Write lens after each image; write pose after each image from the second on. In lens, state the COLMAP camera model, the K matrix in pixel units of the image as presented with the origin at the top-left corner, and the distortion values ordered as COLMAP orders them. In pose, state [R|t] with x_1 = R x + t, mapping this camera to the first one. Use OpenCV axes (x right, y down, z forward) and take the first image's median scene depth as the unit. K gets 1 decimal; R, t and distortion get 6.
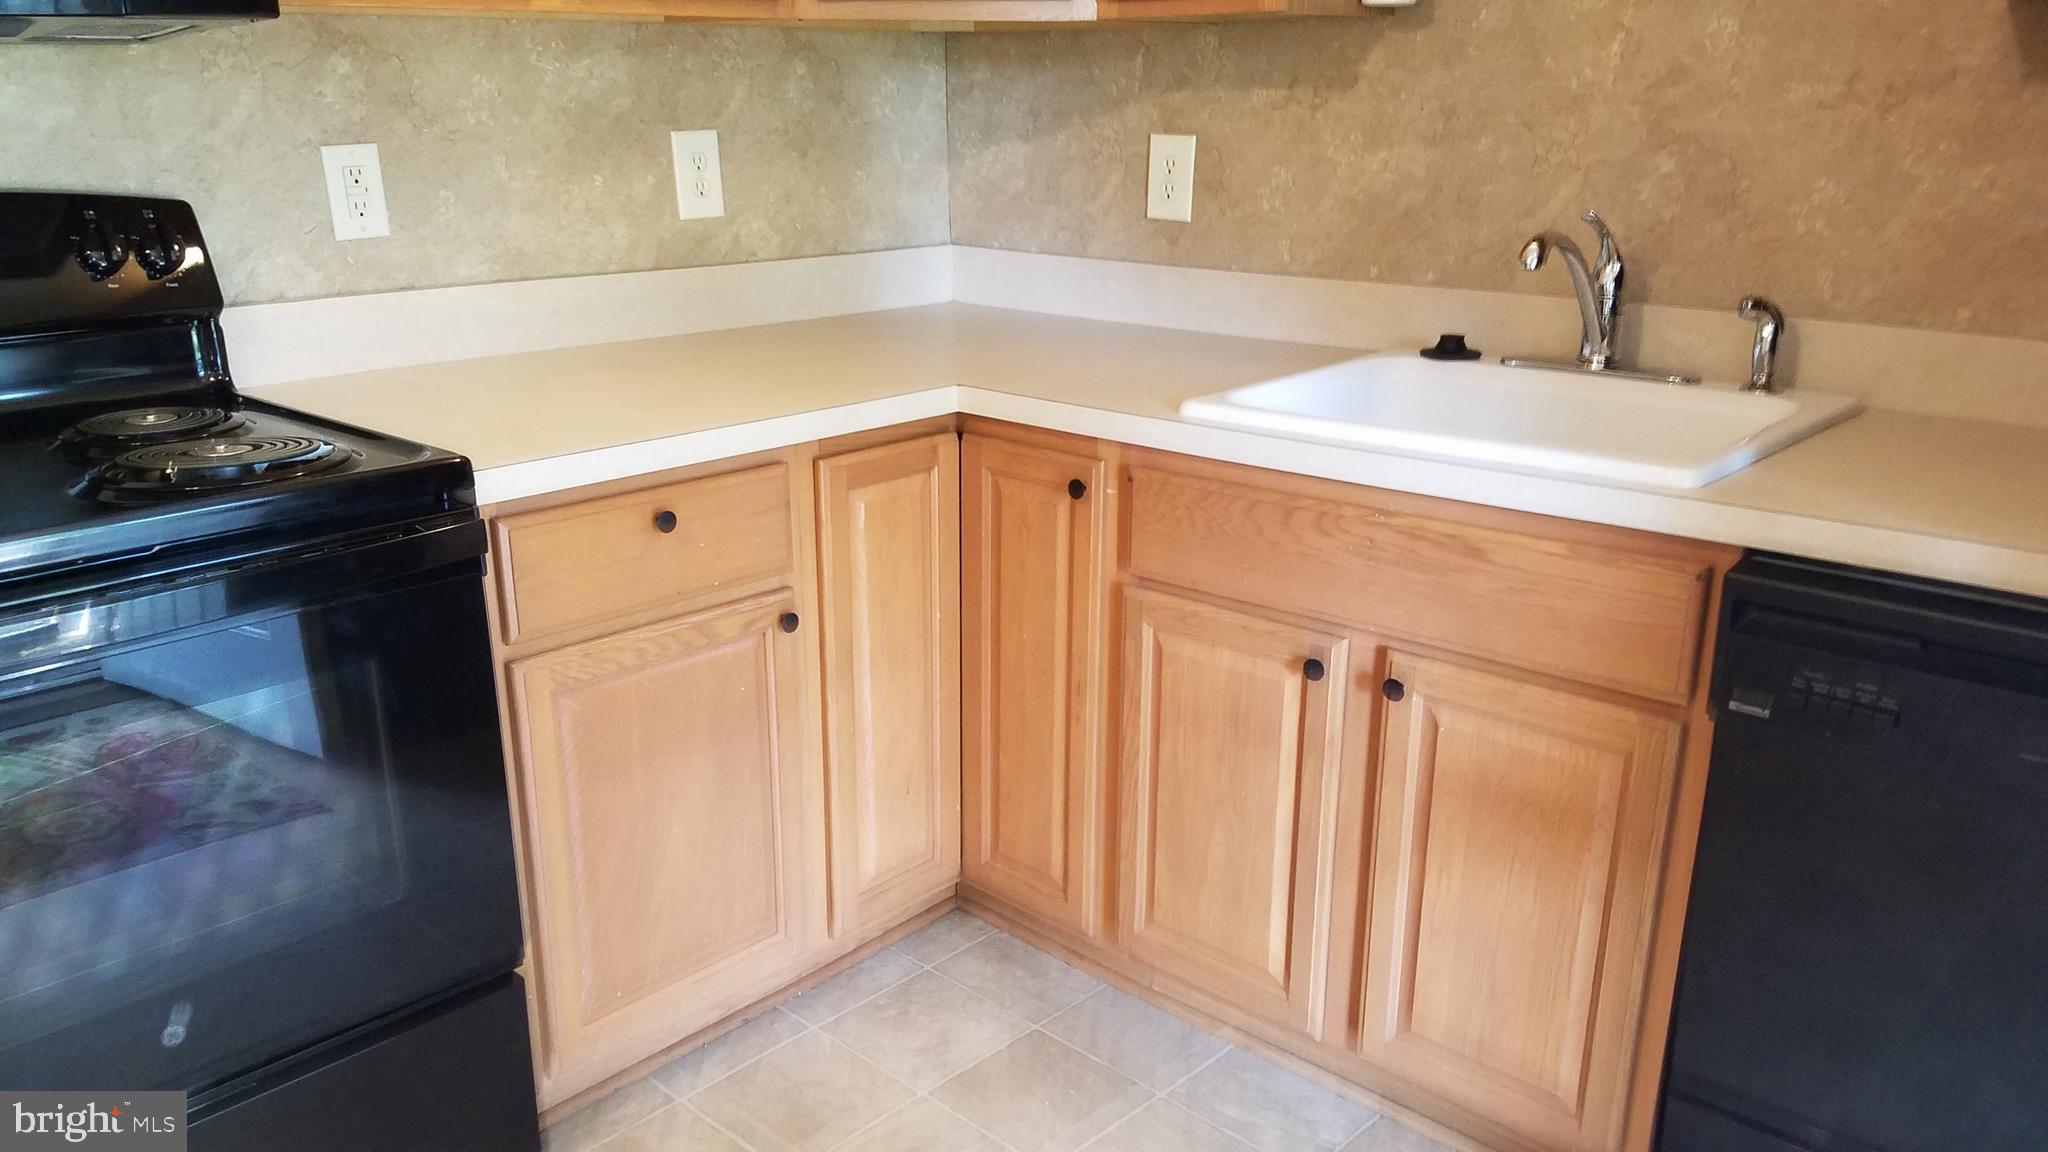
lens RADIAL K [[1516.3, 0, 1008.1], [0, 1516.3, 654.2], [0, 0, 1]] dist [0.143484, -0.269488]
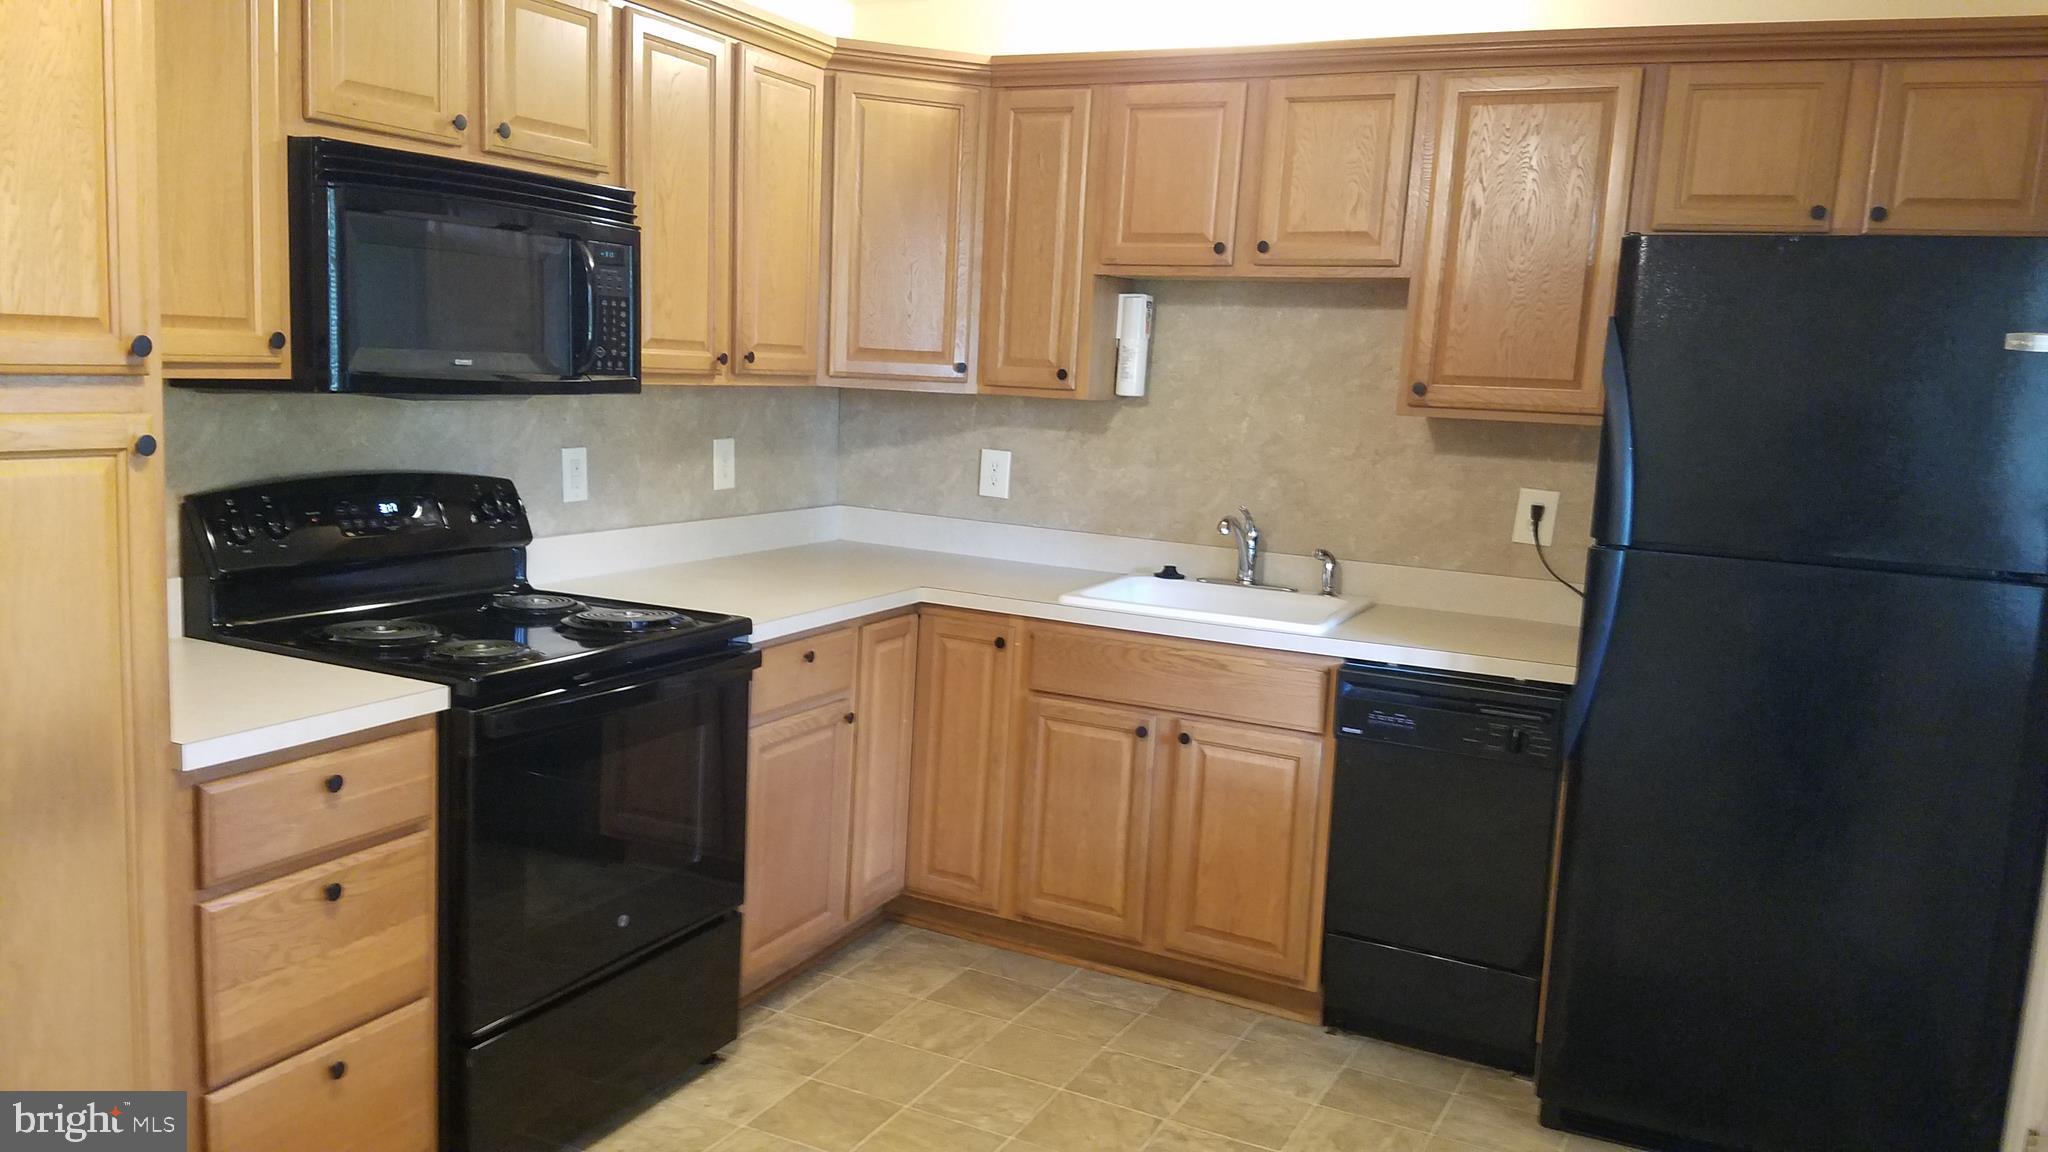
lens RADIAL K [[1627.2, 0, 973.2], [0, 1627.2, 614.2], [0, 0, 1]] dist [0.167614, -0.343443]
pose [[0.953108, 0.005643, 0.302579, -0.558458], [0.048562, 0.984018, -0.171319, 0.183156], [-0.298710, 0.177980, 0.937601, -0.799496]]
